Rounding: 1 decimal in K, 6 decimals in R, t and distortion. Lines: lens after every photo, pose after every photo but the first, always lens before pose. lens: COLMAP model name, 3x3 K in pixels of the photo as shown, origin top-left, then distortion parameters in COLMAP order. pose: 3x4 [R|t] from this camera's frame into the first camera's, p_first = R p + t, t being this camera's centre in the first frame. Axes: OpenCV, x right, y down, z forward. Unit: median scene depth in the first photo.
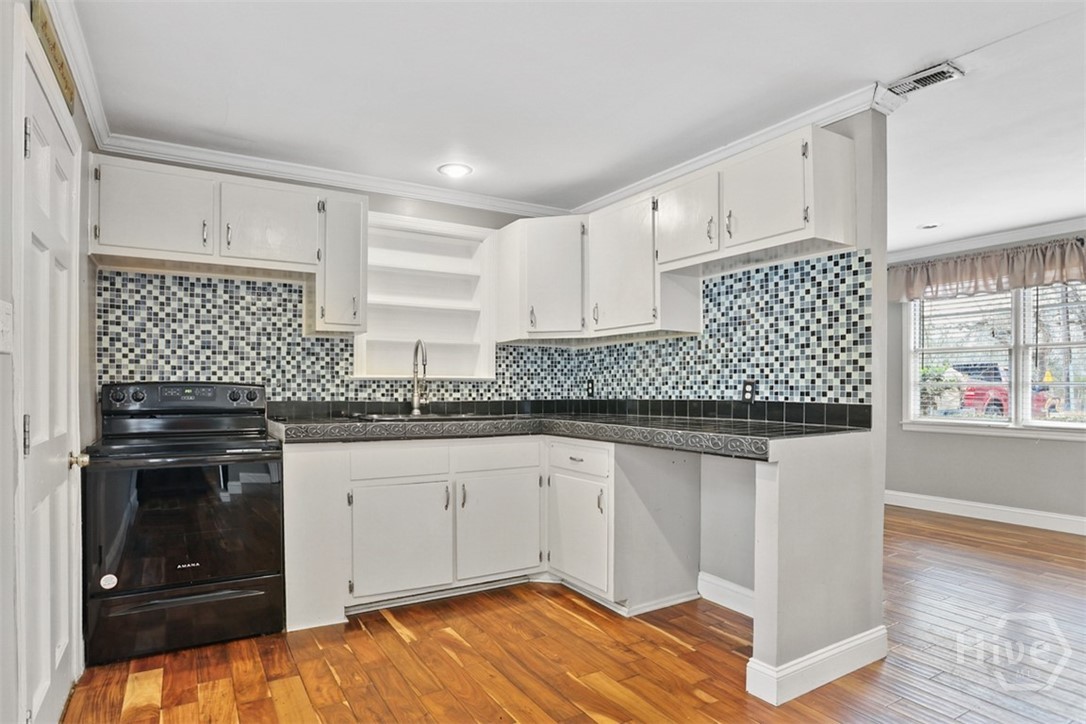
lens RADIAL K [[591.0, 0, 524.8], [0, 591.0, 391.9], [0, 0, 1]] dist [-0.049516, 0.017971]
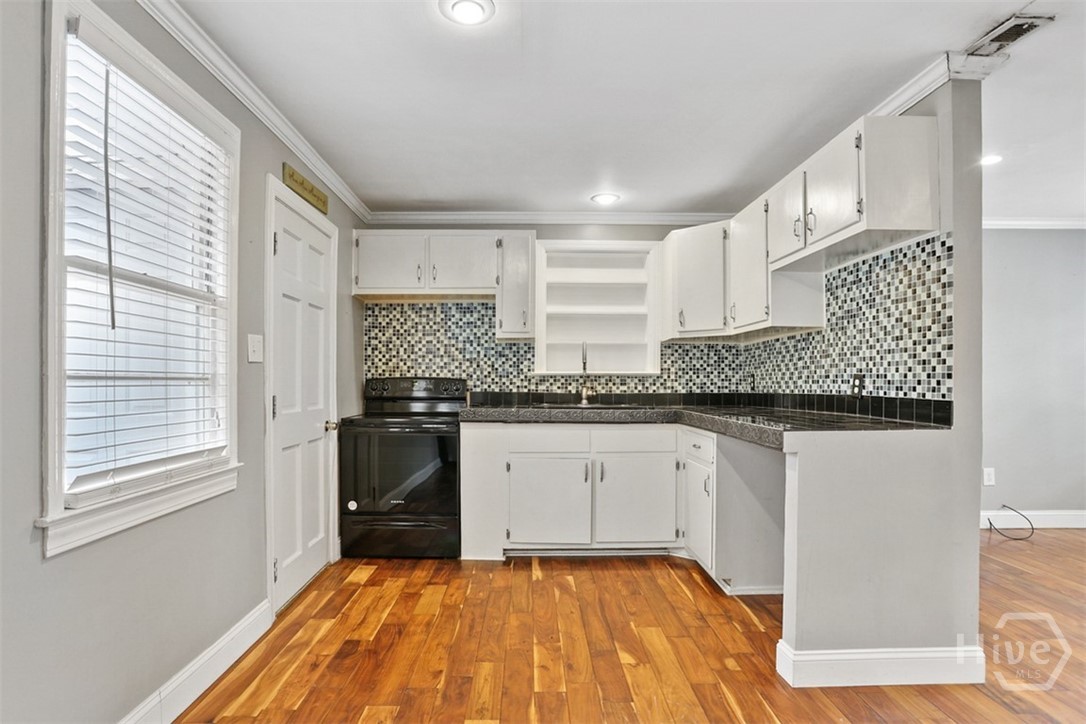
lens RADIAL K [[591.0, 0, 535.3], [0, 591.0, 380.9], [0, 0, 1]] dist [-0.049516, 0.017971]
pose [[0.866907, 0.000361, -0.498469, 0.380368], [-0.004726, 0.999961, -0.007495, 0.000975], [0.498447, 0.008853, 0.866875, -0.101558]]
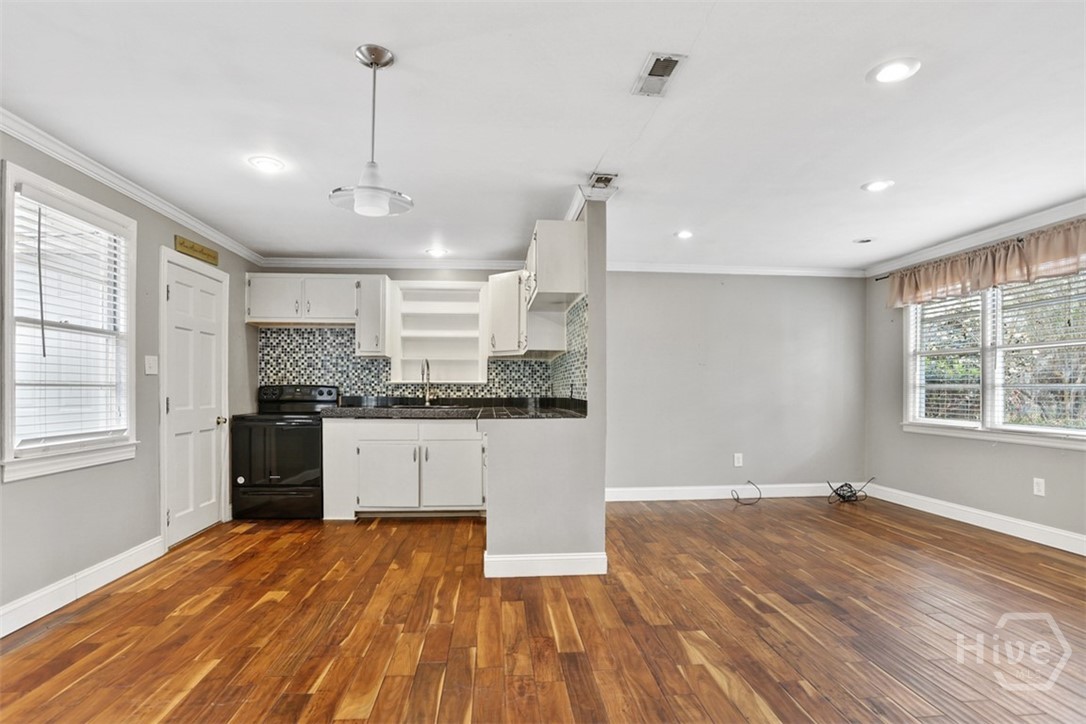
lens RADIAL K [[575.5, 0, 548.6], [0, 575.5, 391.6], [0, 0, 1]] dist [-0.054516, 0.016709]
pose [[0.902778, 0.003825, -0.430090, 0.900189], [-0.005964, 0.999976, -0.003626, 0.005569], [0.430065, 0.005839, 0.902779, -0.294142]]
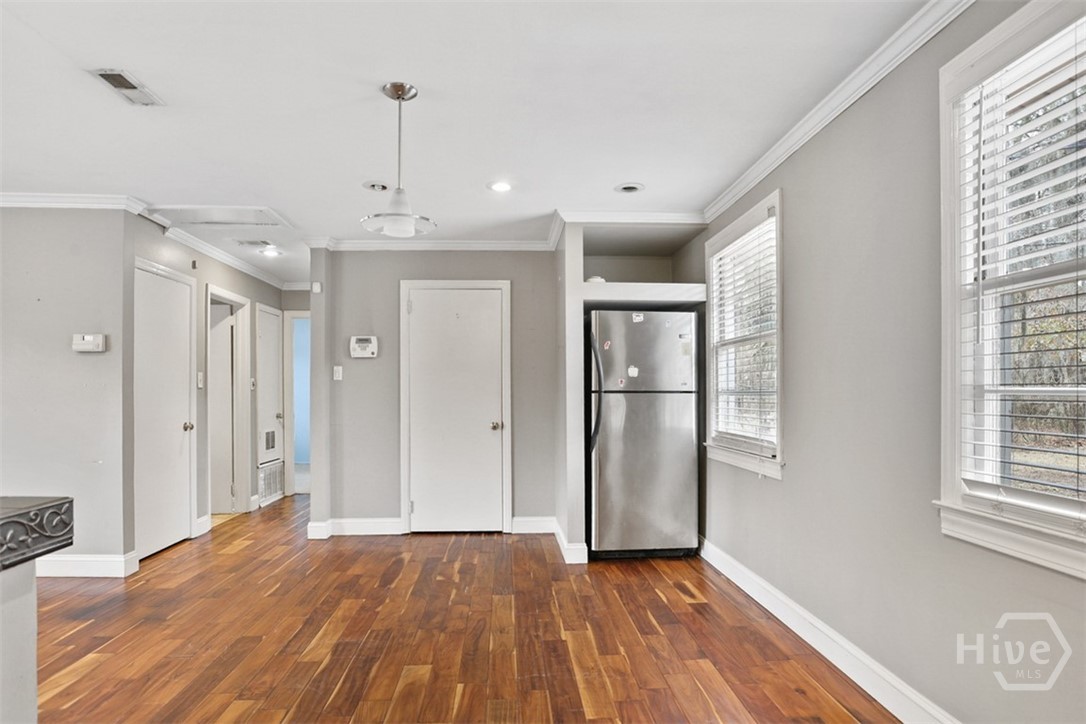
lens RADIAL K [[591.0, 0, 538.5], [0, 591.0, 398.7], [0, 0, 1]] dist [-0.049516, 0.017971]
pose [[-0.888797, -0.004633, 0.458278, -0.116952], [0.002762, 0.999877, 0.015465, -0.003491], [-0.458293, 0.015011, -0.888674, 0.854732]]
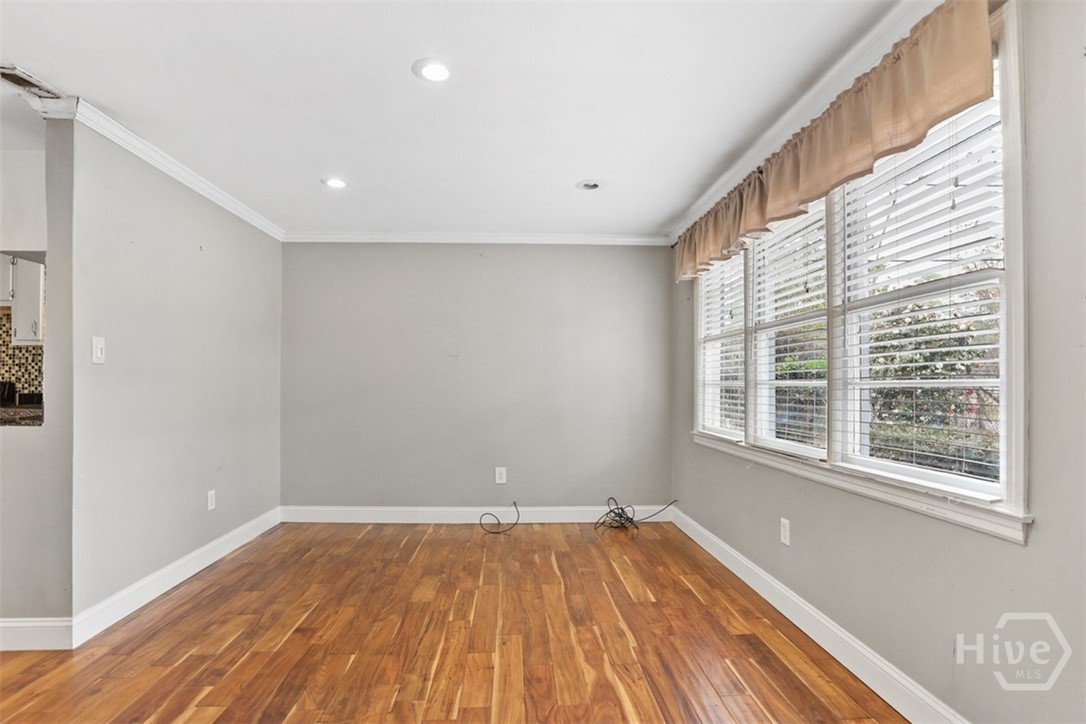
lens RADIAL K [[559.1, 0, 560.5], [0, 559.1, 382.5], [0, 0, 1]] dist [-0.056749, 0.020742]
pose [[0.882551, 0.001048, -0.470216, 1.490276], [-0.008978, 0.999853, -0.014623, -0.003972], [0.470132, 0.017127, 0.882430, 0.459391]]
